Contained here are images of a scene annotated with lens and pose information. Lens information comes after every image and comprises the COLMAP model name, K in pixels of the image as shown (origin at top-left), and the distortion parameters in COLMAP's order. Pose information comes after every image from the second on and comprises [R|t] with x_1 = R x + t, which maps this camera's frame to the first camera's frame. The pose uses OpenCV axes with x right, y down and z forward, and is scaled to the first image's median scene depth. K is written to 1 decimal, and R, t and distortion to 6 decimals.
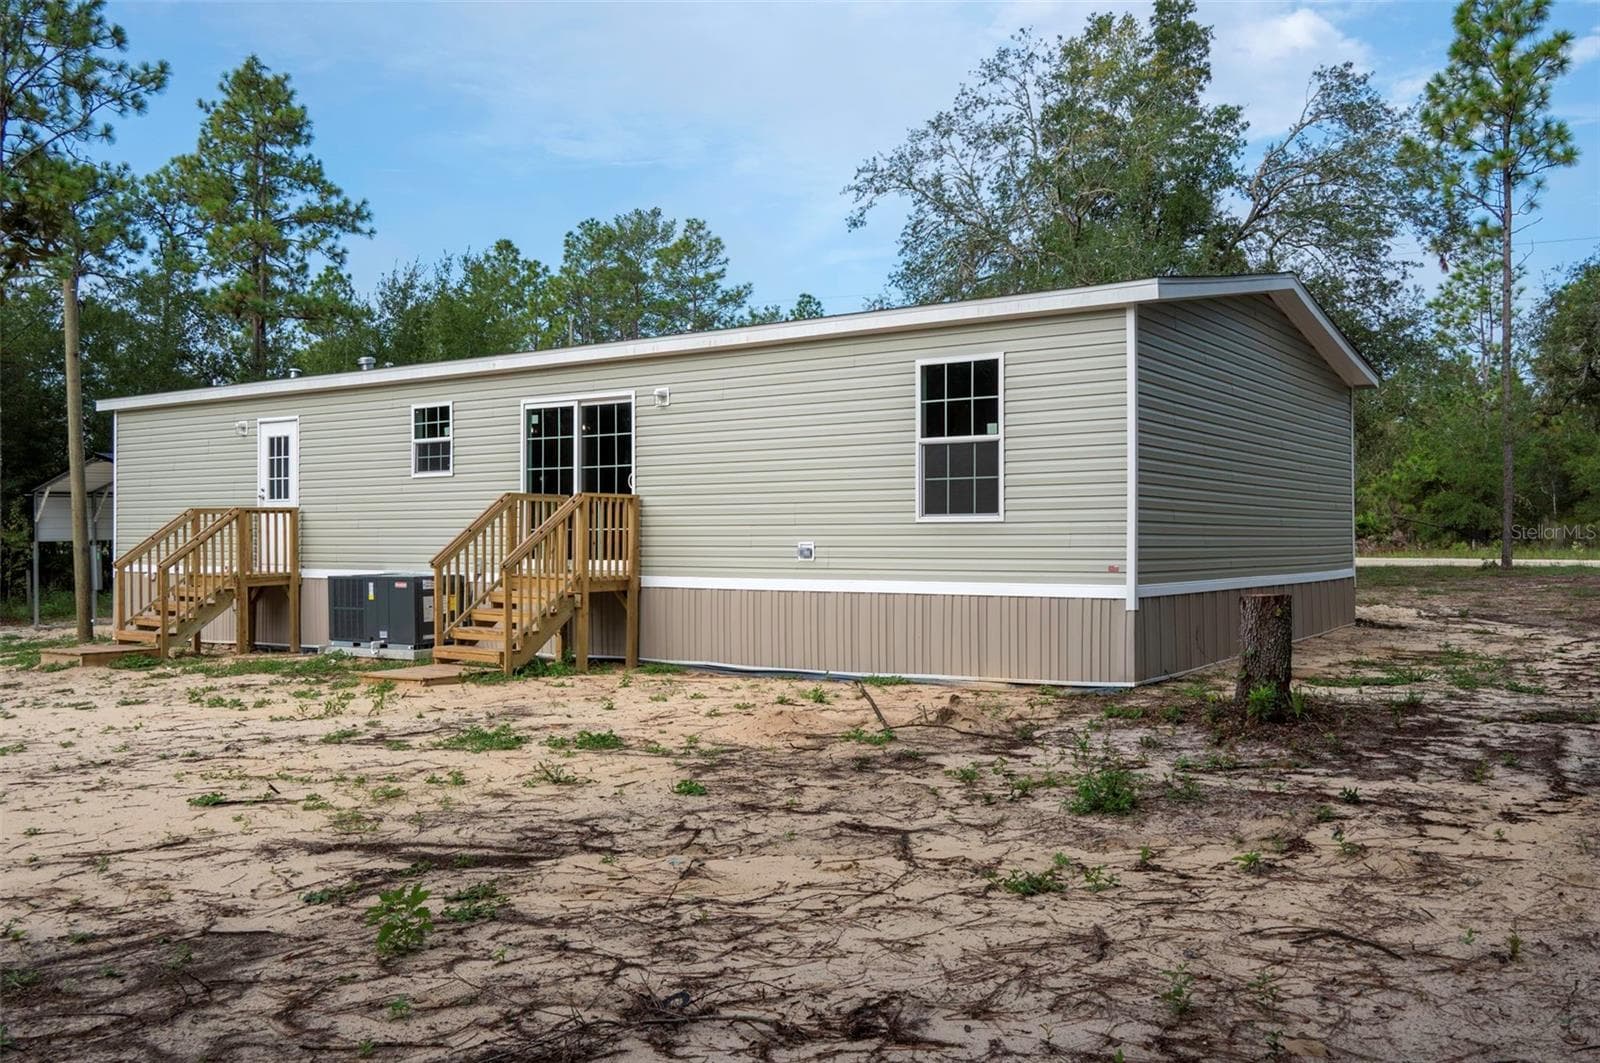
lens RADIAL K [[1335.6, 0, 840.6], [0, 1335.6, 530.4], [0, 0, 1]] dist [0.012075, 0.003563]
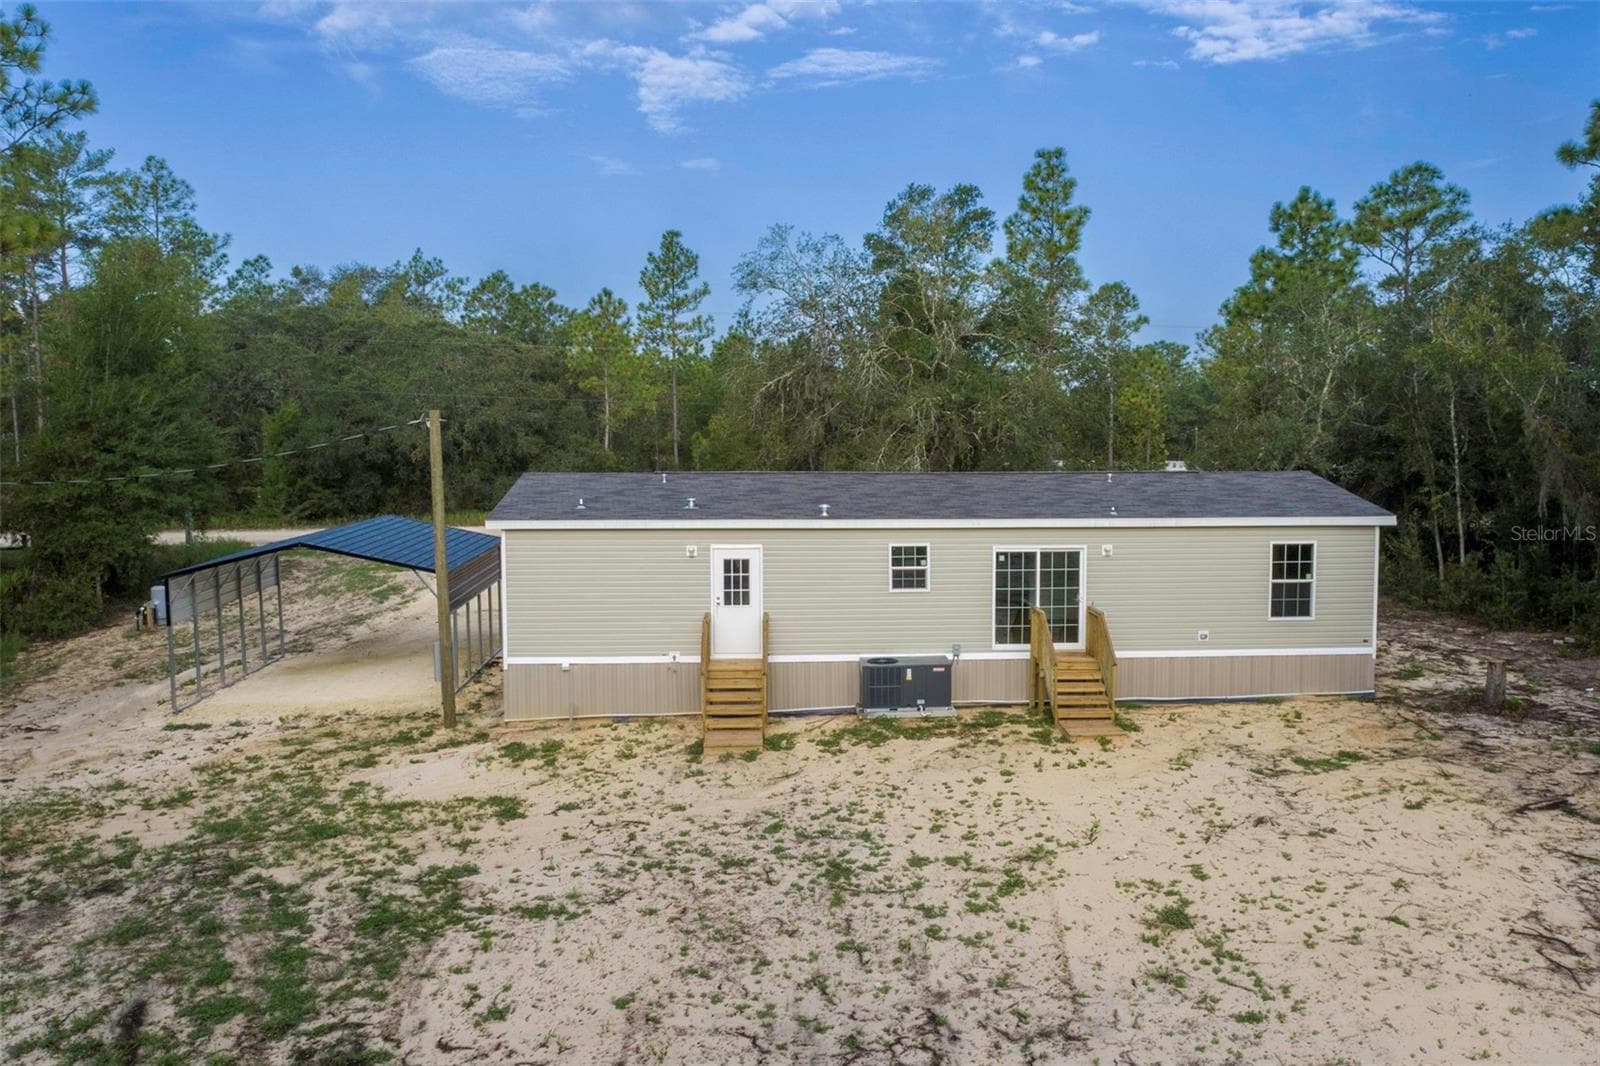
lens RADIAL K [[1295.3, 0, 846.2], [0, 1295.3, 472.9], [0, 0, 1]] dist [-0.011861, 0.003547]
pose [[0.780646, -0.026149, 0.624426, -1.350419], [-0.007261, 0.998677, 0.050898, -0.264151], [-0.624931, -0.044267, 0.779424, -0.100329]]
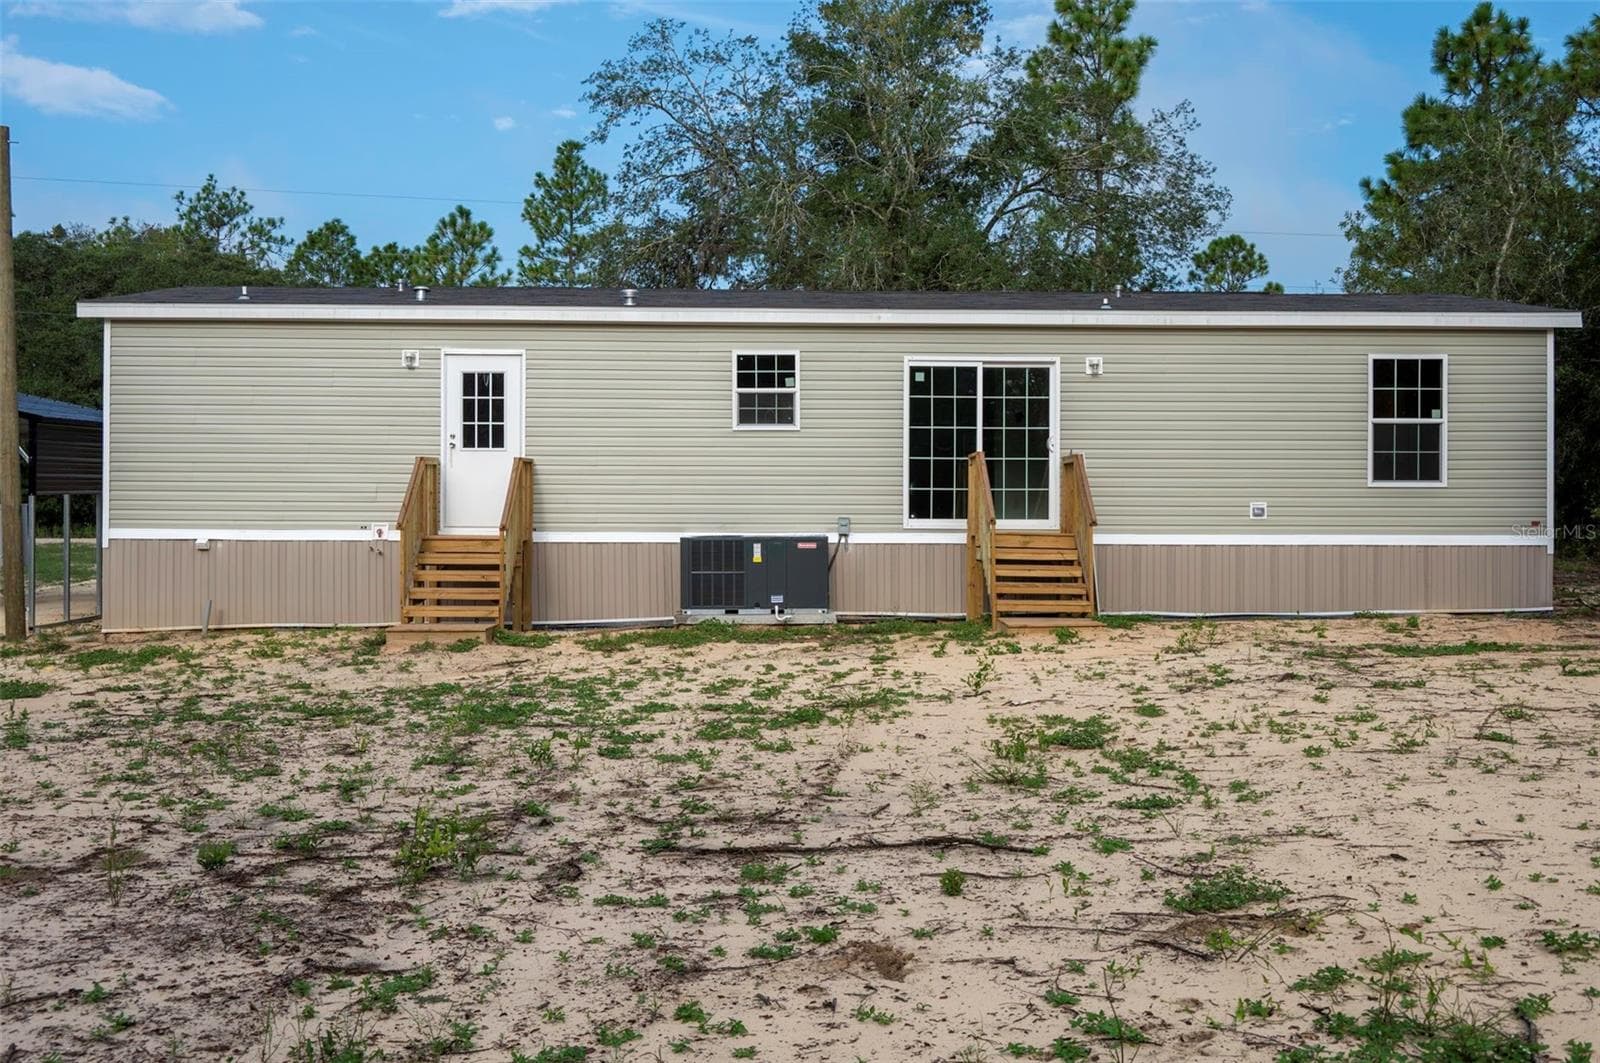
lens RADIAL K [[1832.6, 0, 801.9], [0, 1832.6, 479.3], [0, 0, 1]] dist [-0.005018, 0.000725]
pose [[0.809992, 0.016354, 0.586212, -1.088532], [-0.008552, 0.999834, -0.016075, 0.014962], [-0.586378, 0.008008, 0.809998, -0.043465]]
